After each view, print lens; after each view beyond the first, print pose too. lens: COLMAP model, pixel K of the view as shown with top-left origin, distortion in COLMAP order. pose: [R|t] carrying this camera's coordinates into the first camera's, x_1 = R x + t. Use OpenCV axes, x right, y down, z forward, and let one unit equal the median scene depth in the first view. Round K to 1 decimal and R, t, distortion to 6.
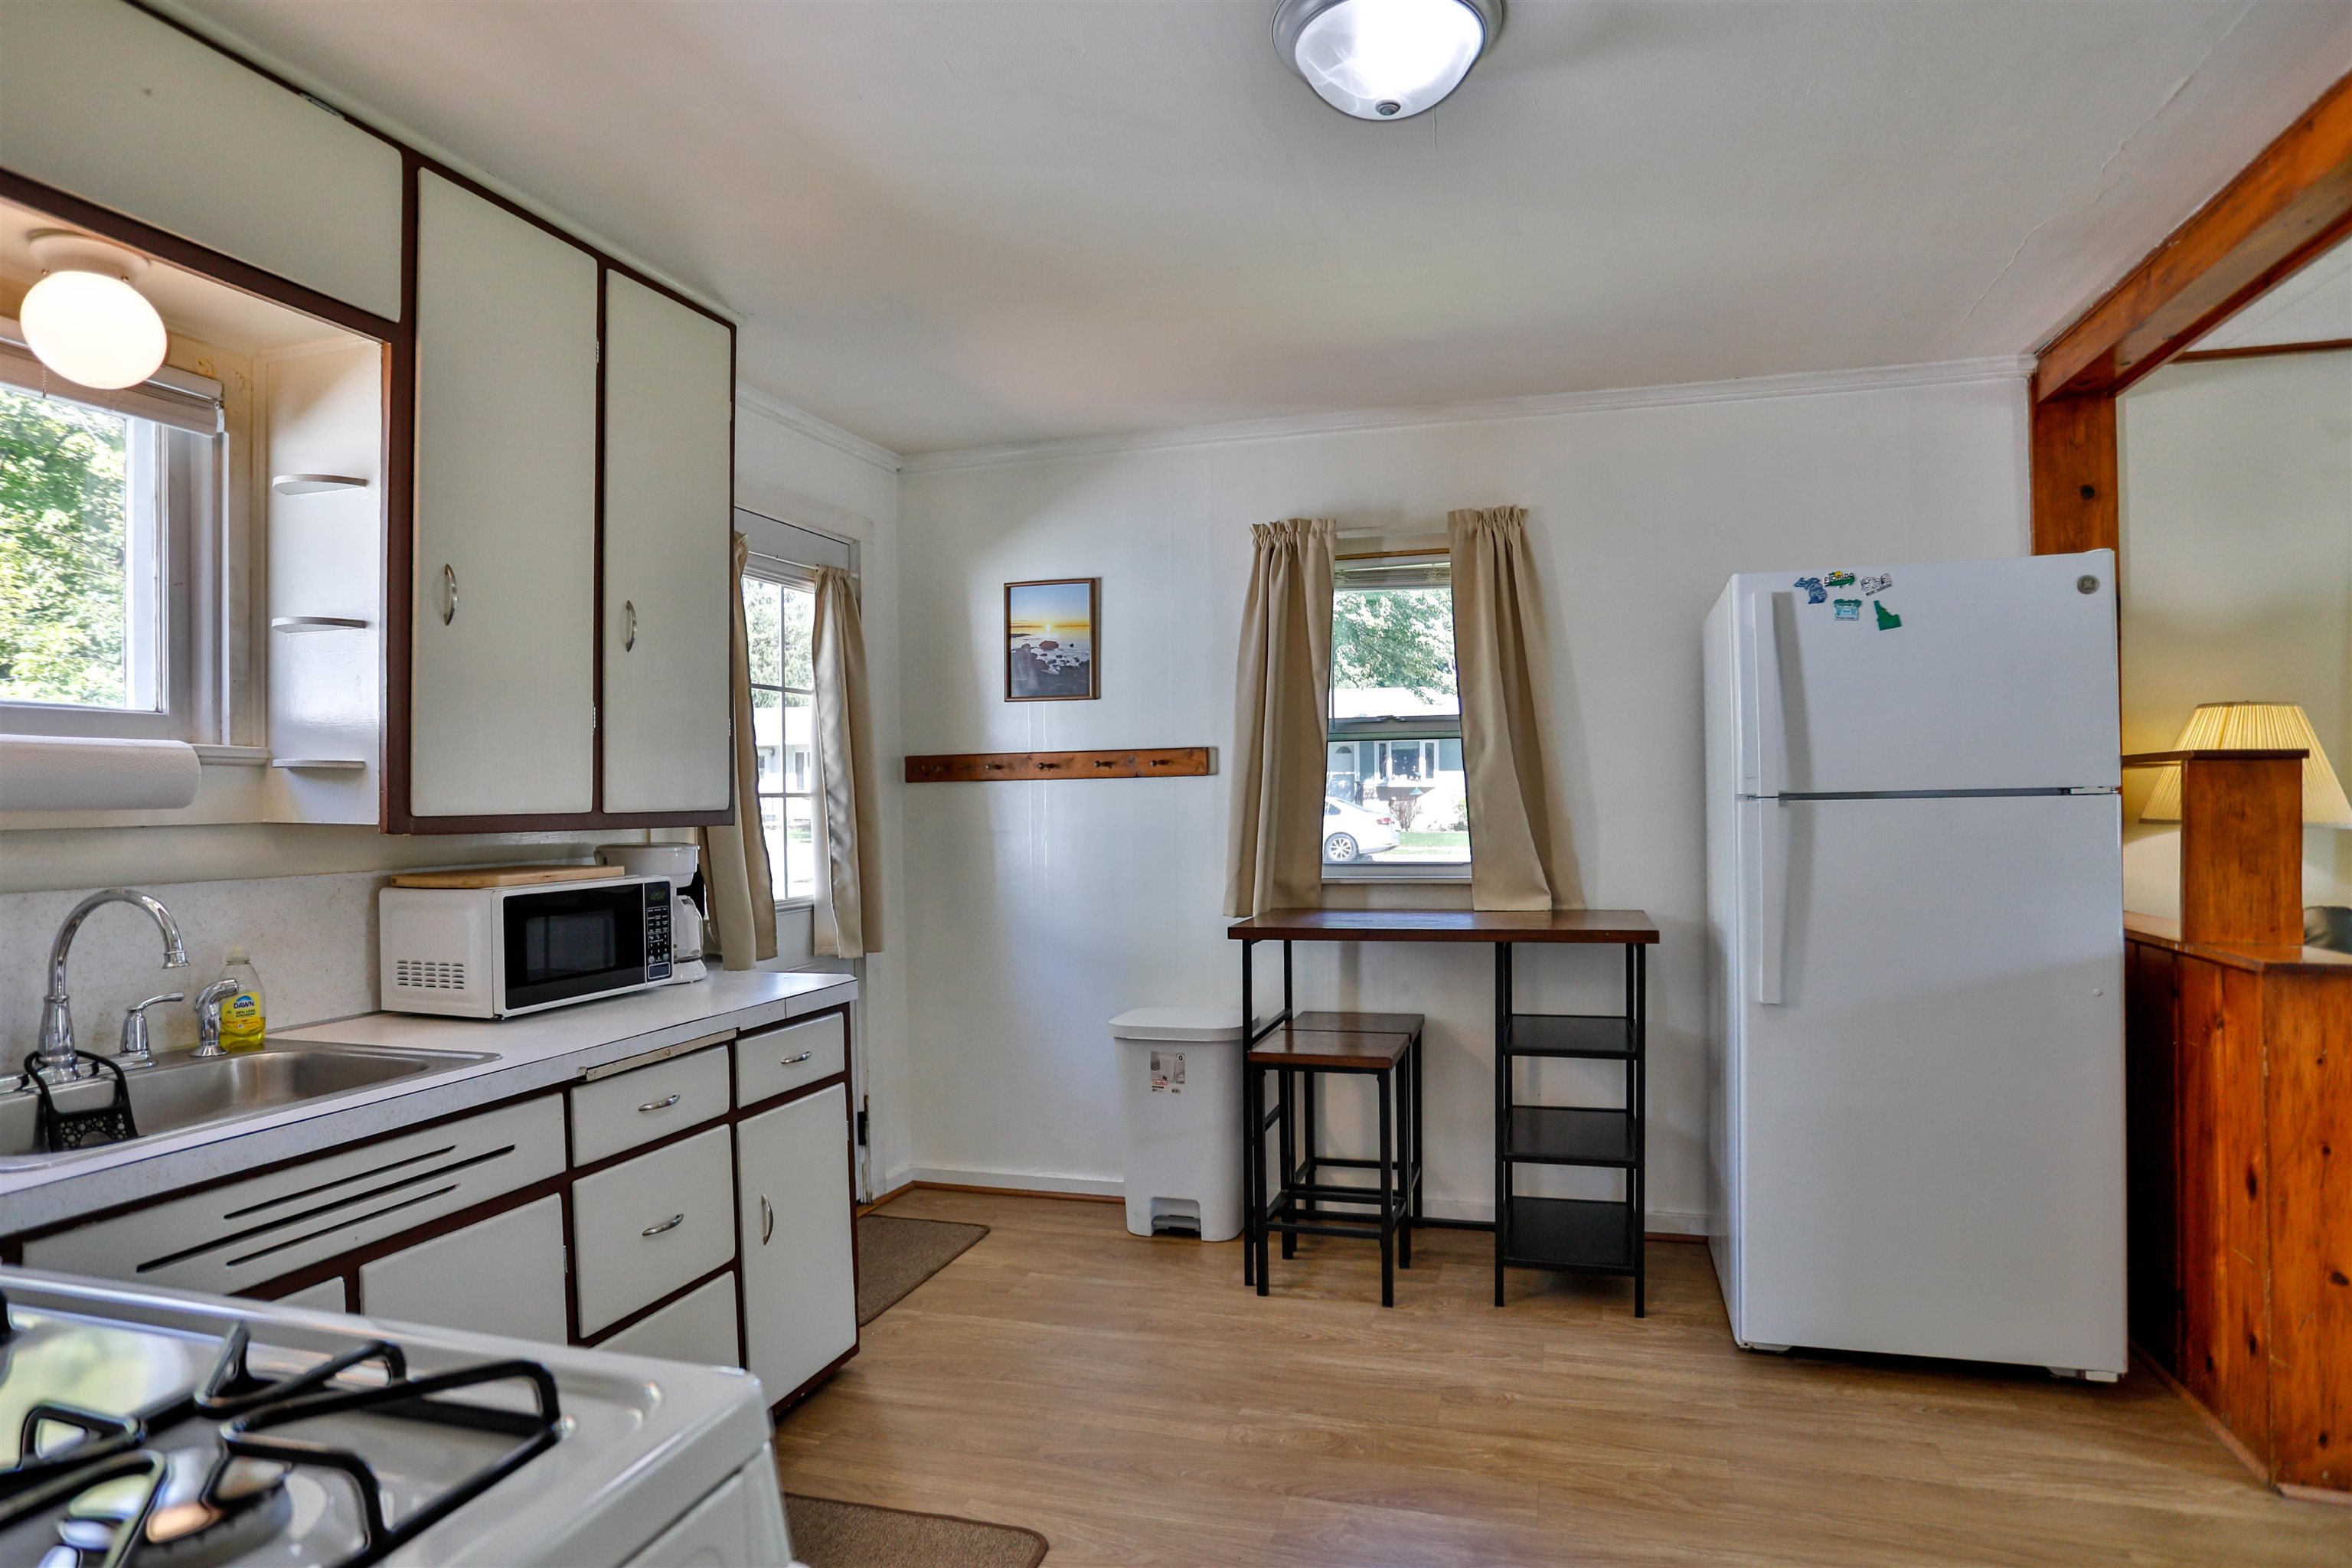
lens RADIAL K [[1226.4, 0, 1176.0], [0, 1226.4, 784.0], [0, 0, 1]] dist [-0.081329, 0.030883]
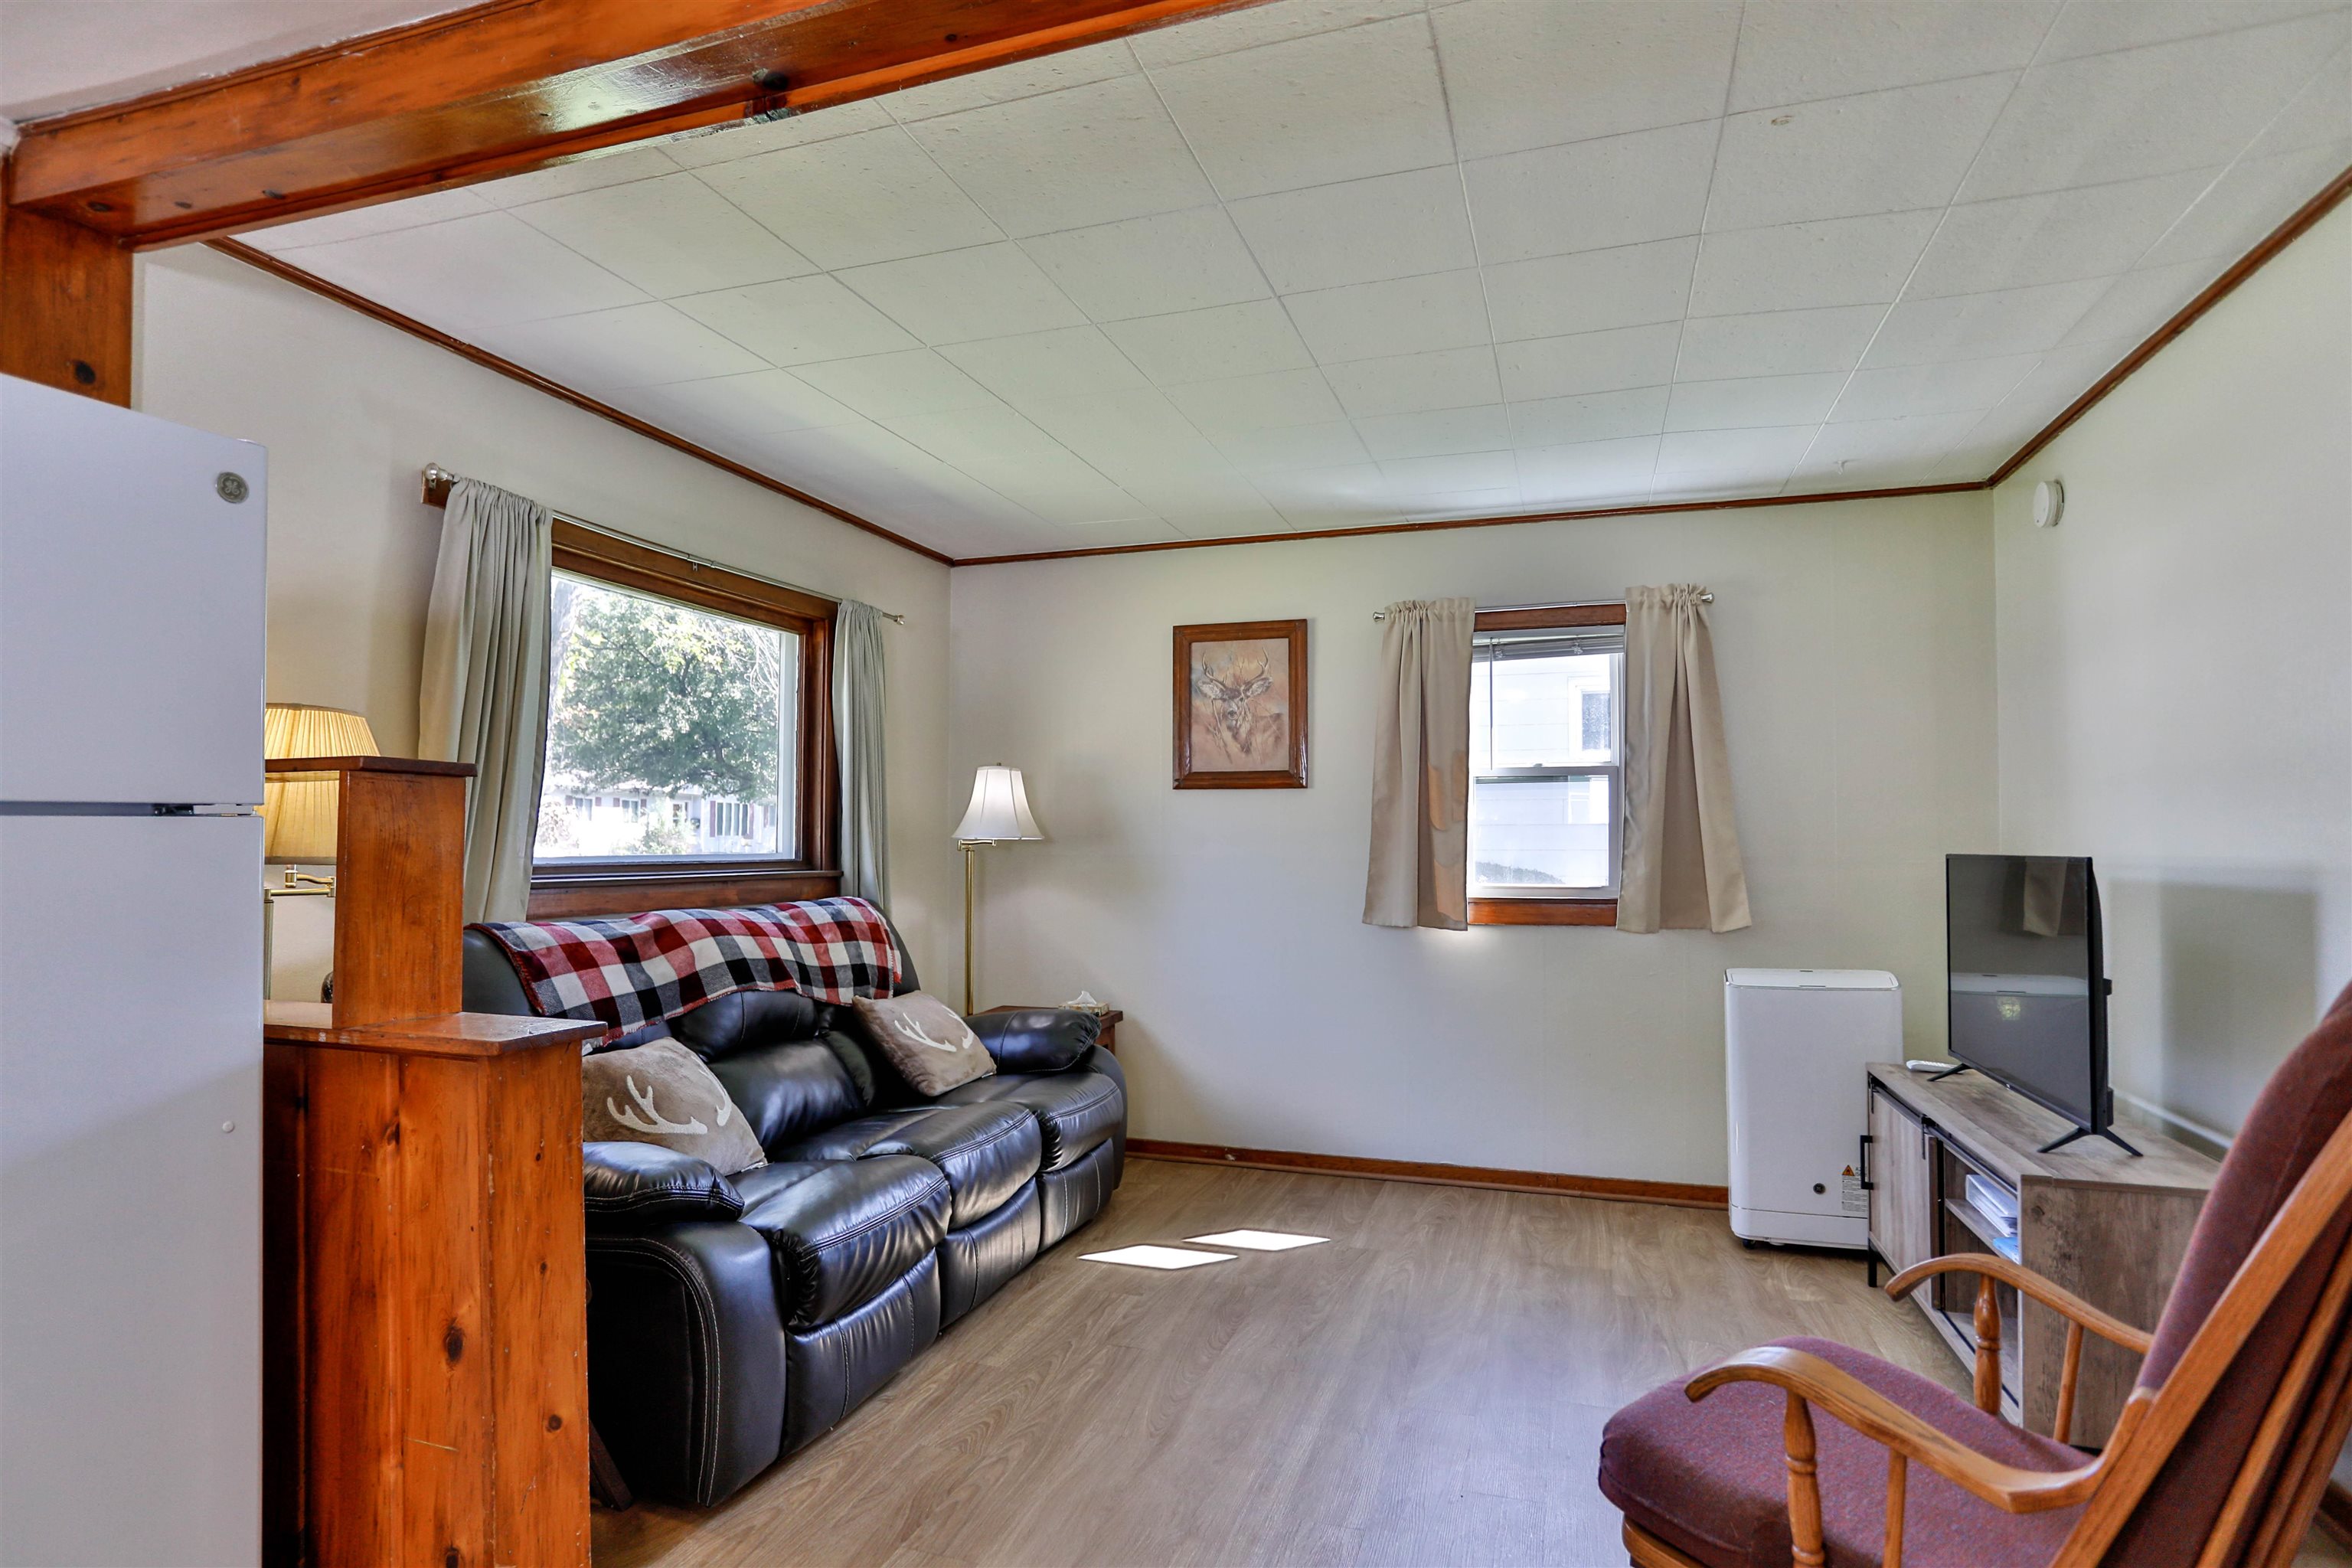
lens RADIAL K [[1262.4, 0, 1175.4], [0, 1262.4, 808.5], [0, 0, 1]] dist [-0.038785, 0.021992]
pose [[0.023018, 0.031183, 0.999249, 0.123496], [-0.012780, 0.999441, -0.030895, 0.020067], [-0.999653, -0.012059, 0.023404, 0.495796]]
